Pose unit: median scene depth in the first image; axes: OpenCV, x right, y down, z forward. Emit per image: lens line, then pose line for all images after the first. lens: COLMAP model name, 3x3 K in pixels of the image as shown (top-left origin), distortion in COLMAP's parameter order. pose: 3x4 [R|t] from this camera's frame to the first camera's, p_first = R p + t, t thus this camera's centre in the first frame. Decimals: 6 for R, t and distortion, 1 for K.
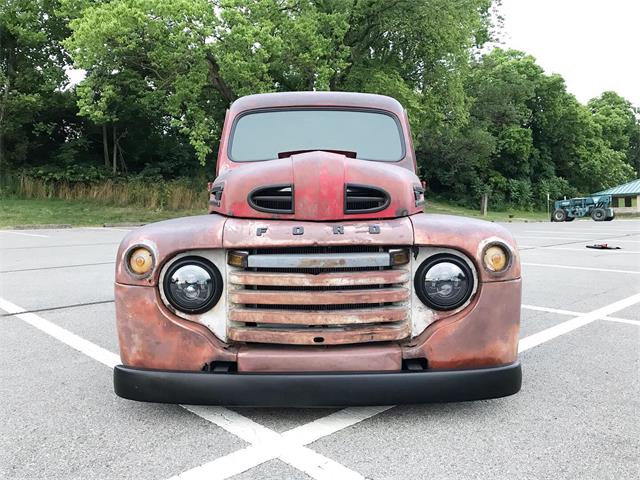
lens RADIAL K [[536.6, 0, 320.0], [0, 536.6, 240.0], [0, 0, 1]] dist [0.011263, -0.009659]
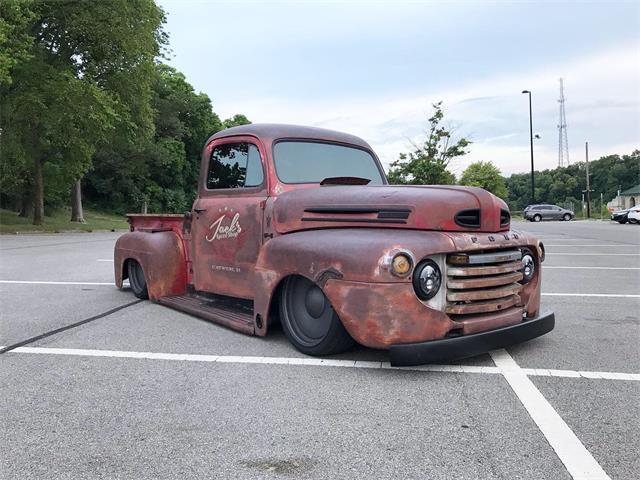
lens RADIAL K [[536.6, 0, 320.0], [0, 536.6, 240.0], [0, 0, 1]] dist [0.011263, -0.009659]
pose [[0.791414, -0.026426, 0.610709, -1.219831], [0.035912, 0.999350, -0.003295, -0.022991], [-0.610224, 0.024540, 0.791848, 0.049583]]
